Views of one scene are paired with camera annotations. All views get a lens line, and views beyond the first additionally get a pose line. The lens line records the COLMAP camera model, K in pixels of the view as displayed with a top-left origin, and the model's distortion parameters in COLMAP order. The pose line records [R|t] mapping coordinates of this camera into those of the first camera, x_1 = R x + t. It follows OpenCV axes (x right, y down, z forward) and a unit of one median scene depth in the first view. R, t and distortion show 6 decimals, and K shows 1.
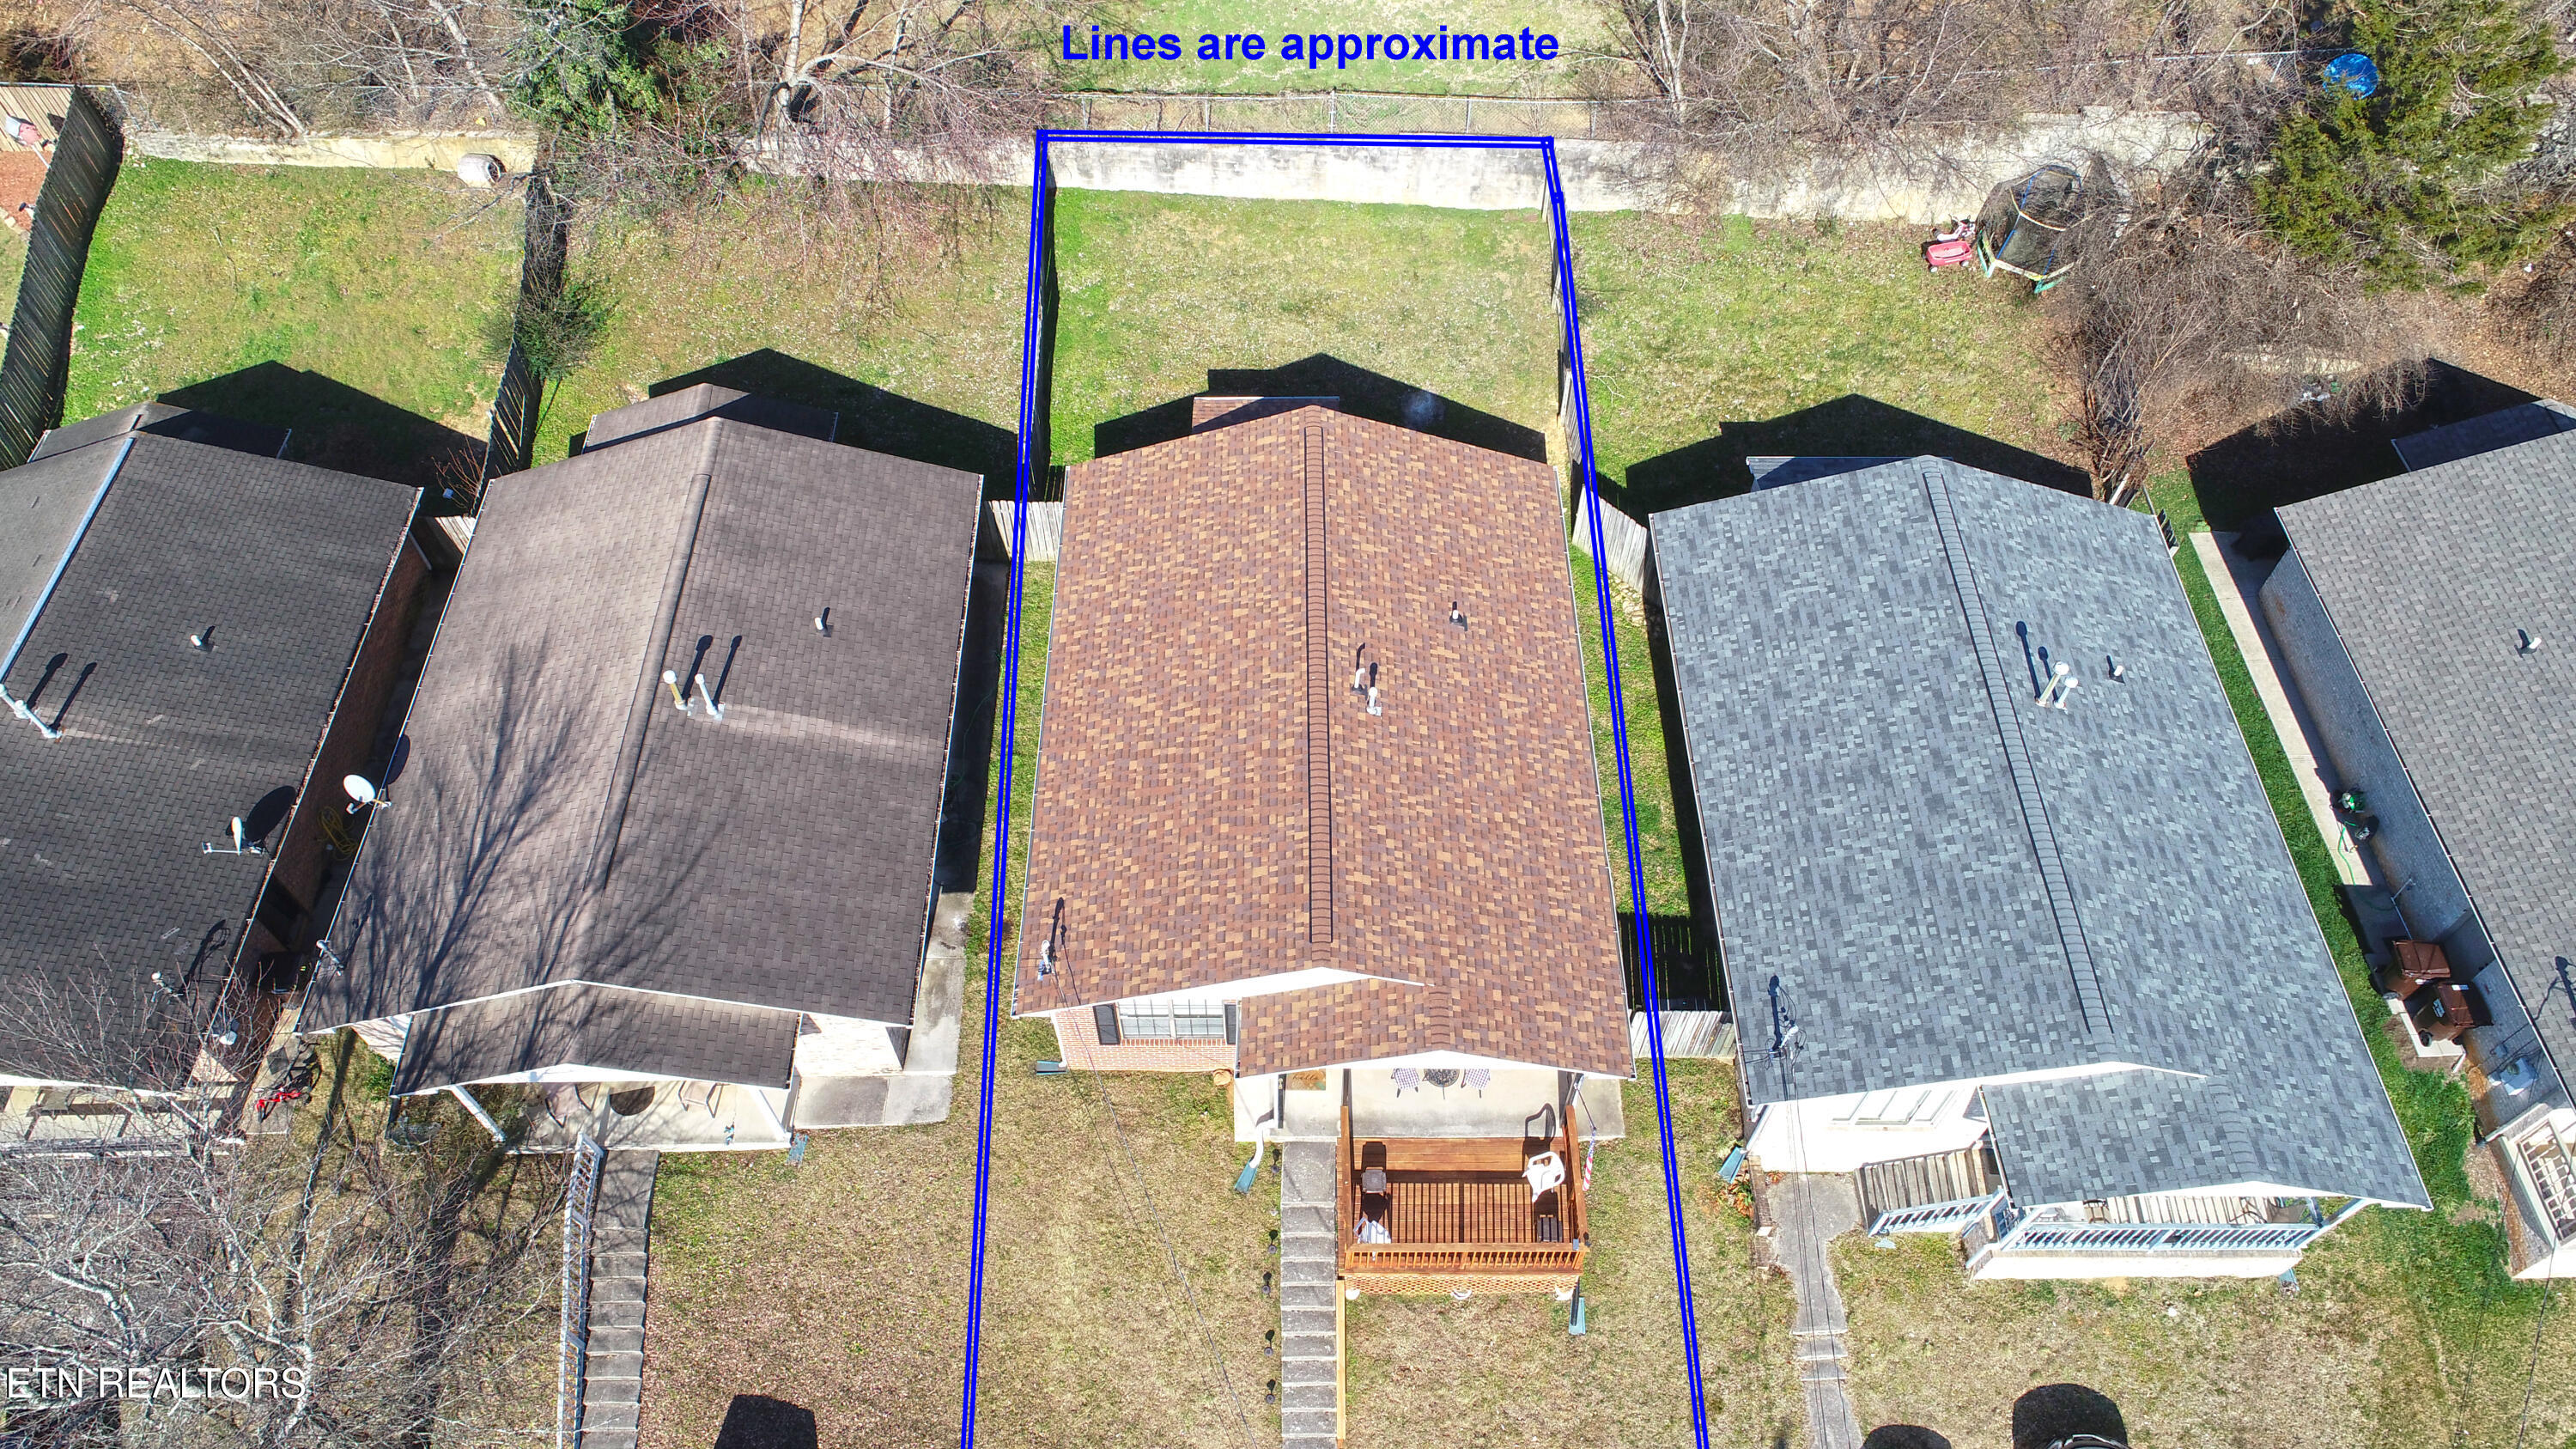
lens RADIAL K [[1735.1, 0, 1287.7], [0, 1735.1, 720.5], [0, 0, 1]] dist [0.004116, -0.003536]
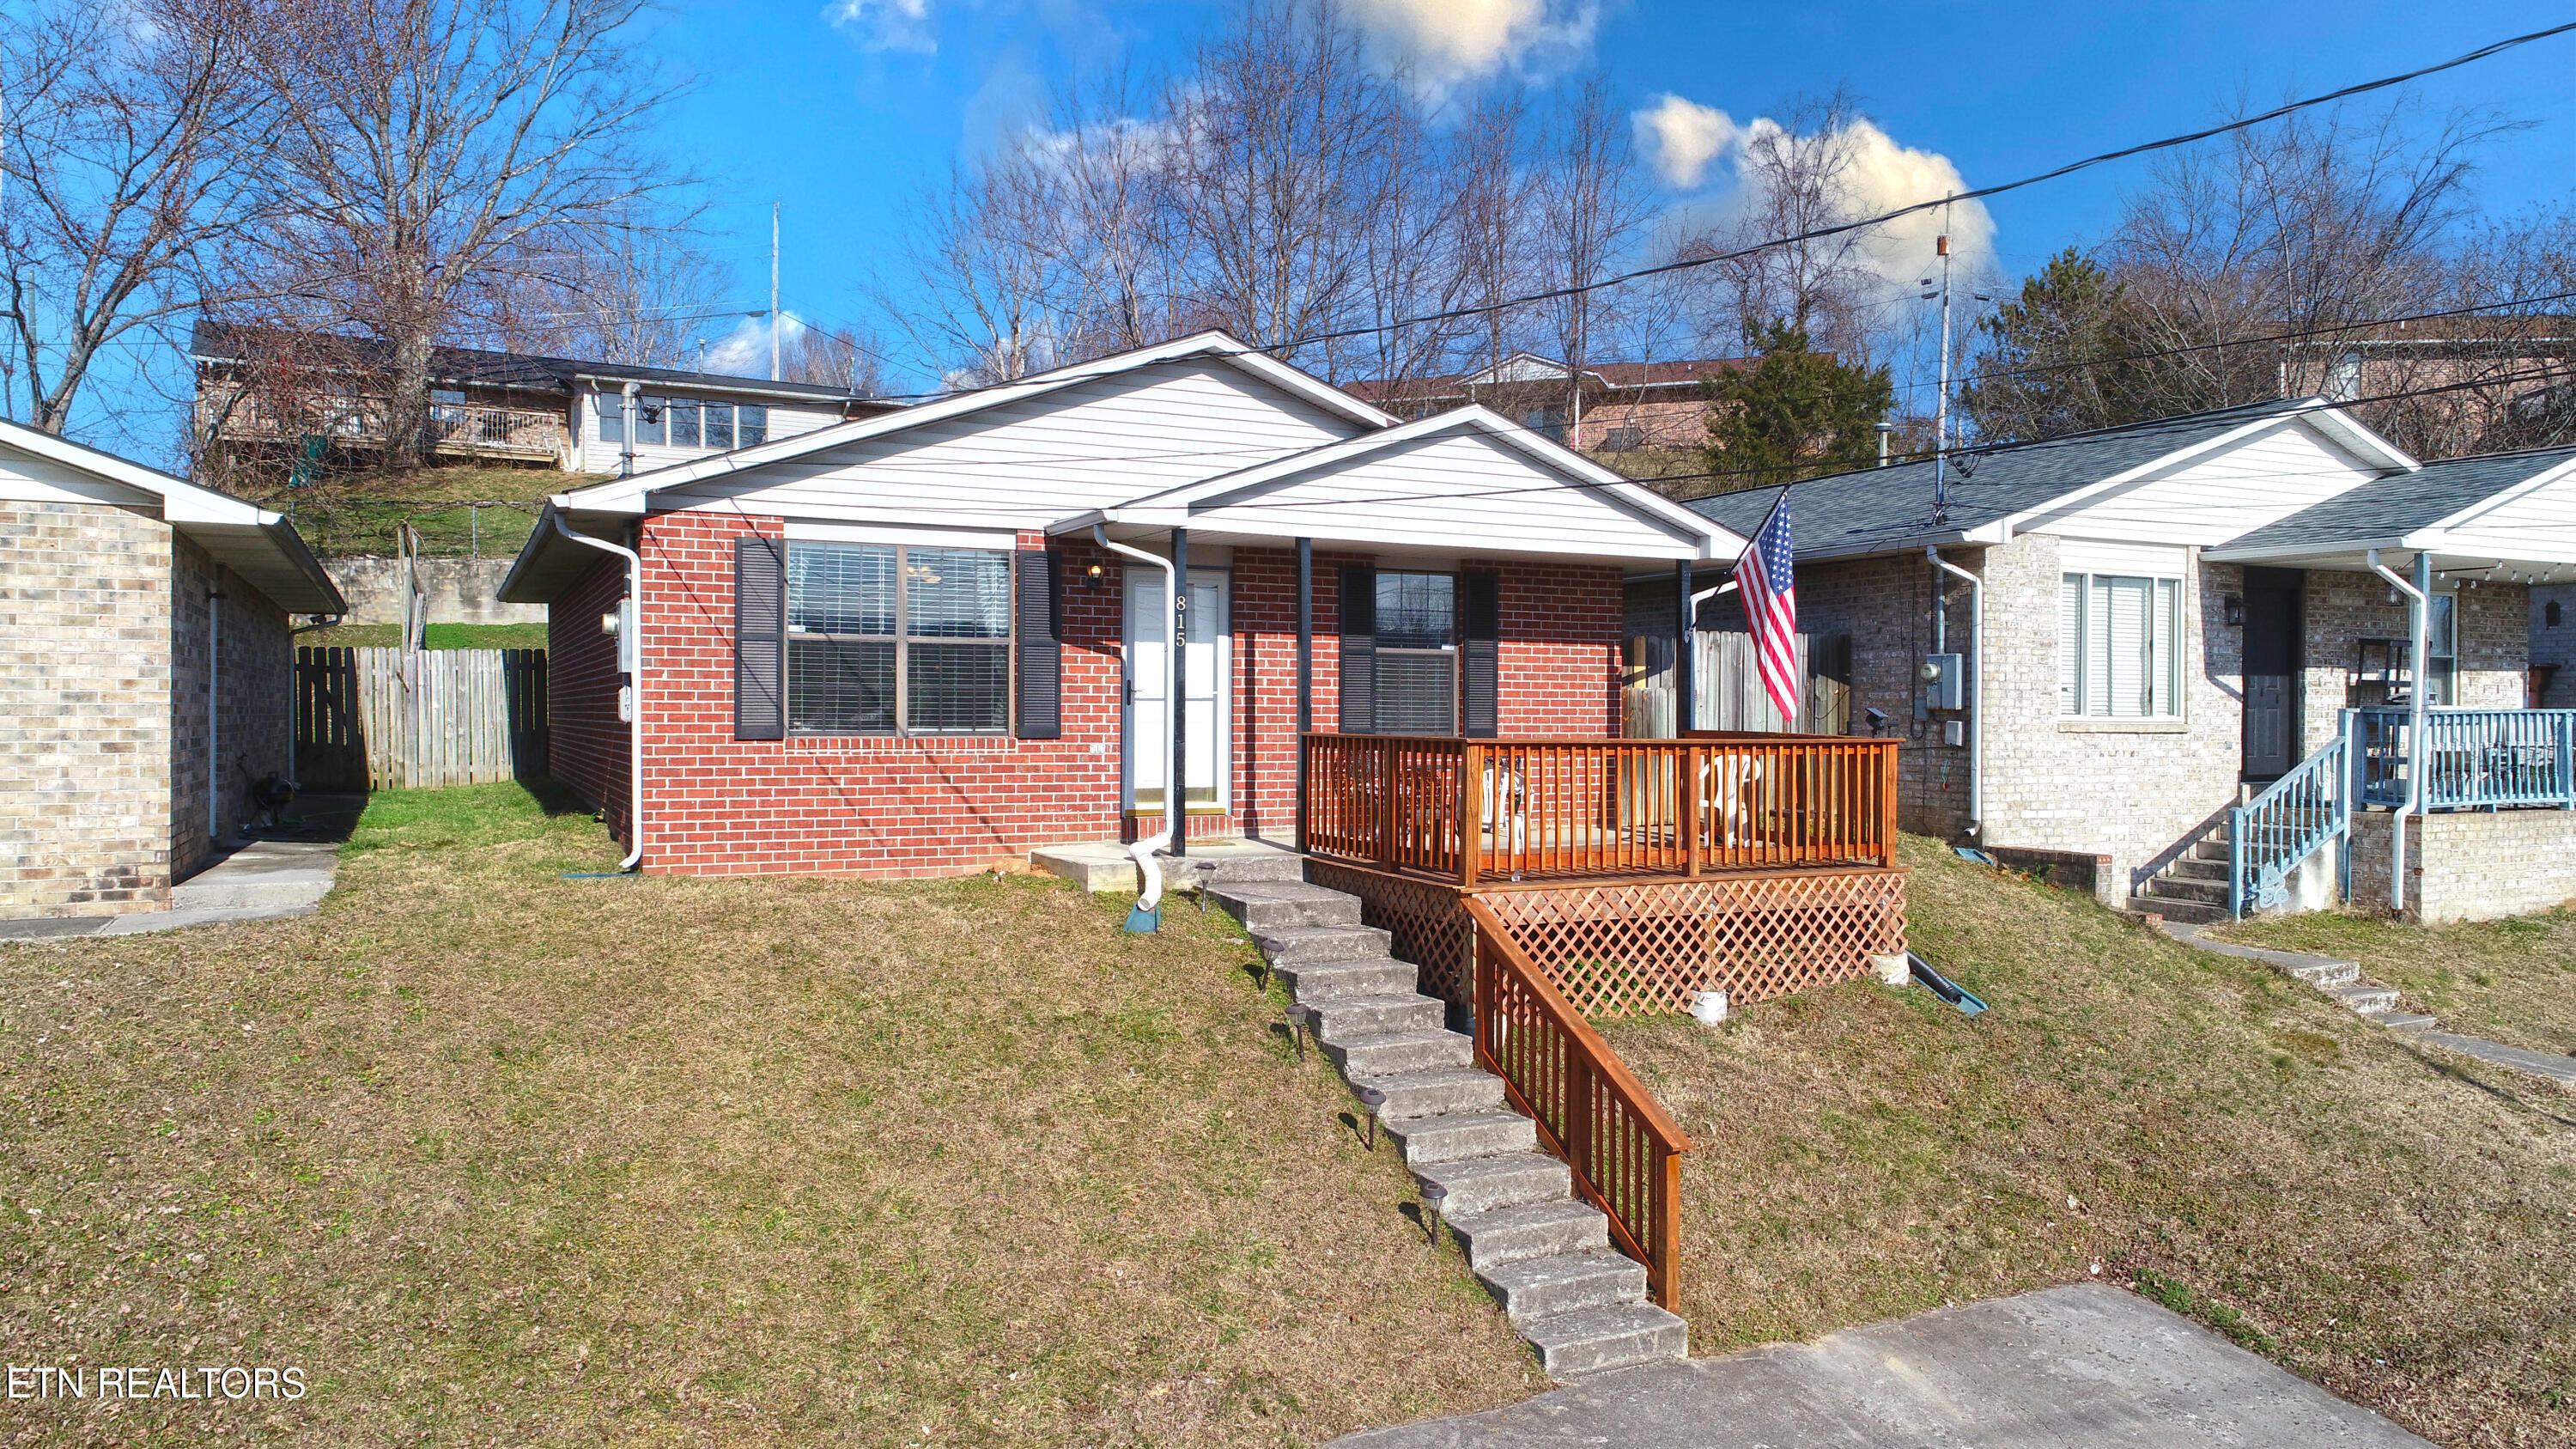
lens RADIAL K [[1735.1, 0, 1292.5], [0, 1735.1, 724.4], [0, 0, 1]] dist [0.004116, -0.003536]
pose [[0.898283, -0.000879, 0.439417, -0.171589], [0.352618, 0.598138, -0.719647, 0.539886], [-0.262199, 0.801393, 0.537607, 0.720038]]
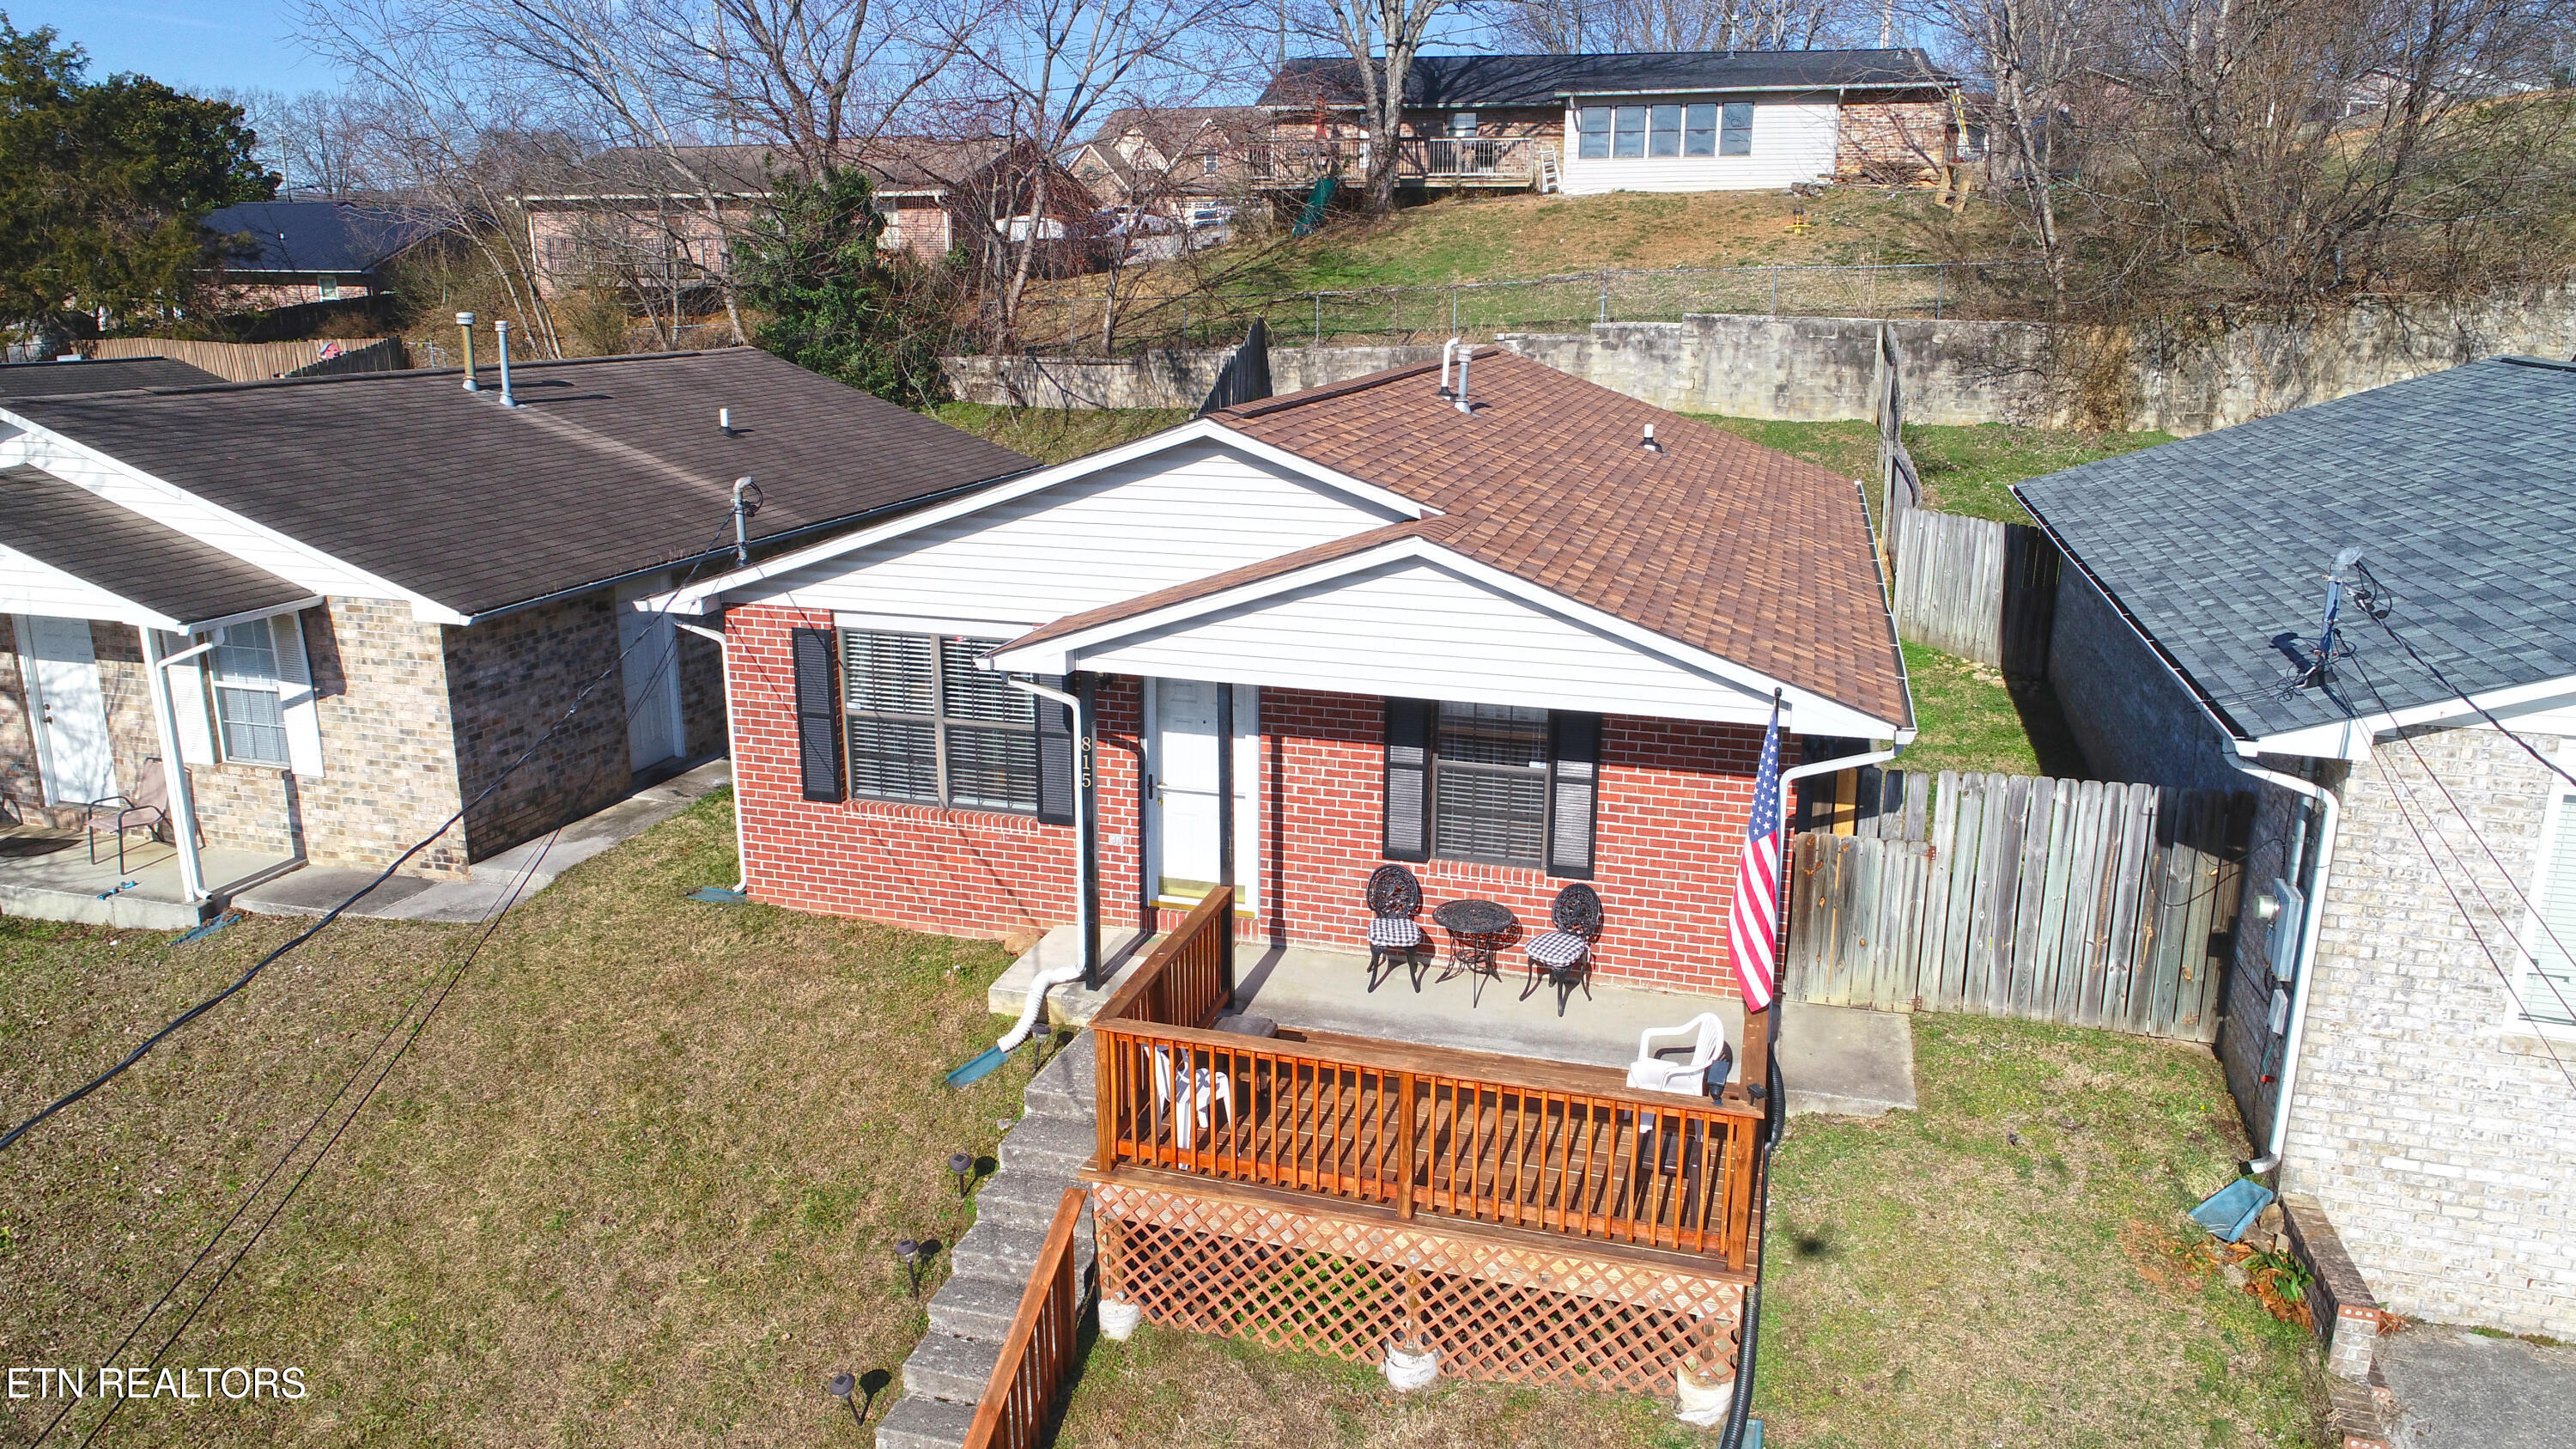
lens RADIAL K [[1735.1, 0, 1284.1], [0, 1735.1, 721.0], [0, 0, 1]] dist [0.004116, -0.003536]
pose [[0.958756, 0.074386, -0.274325, 0.157701], [-0.231177, 0.765591, -0.600356, 0.432627], [0.165363, 0.639012, 0.751211, 0.627151]]
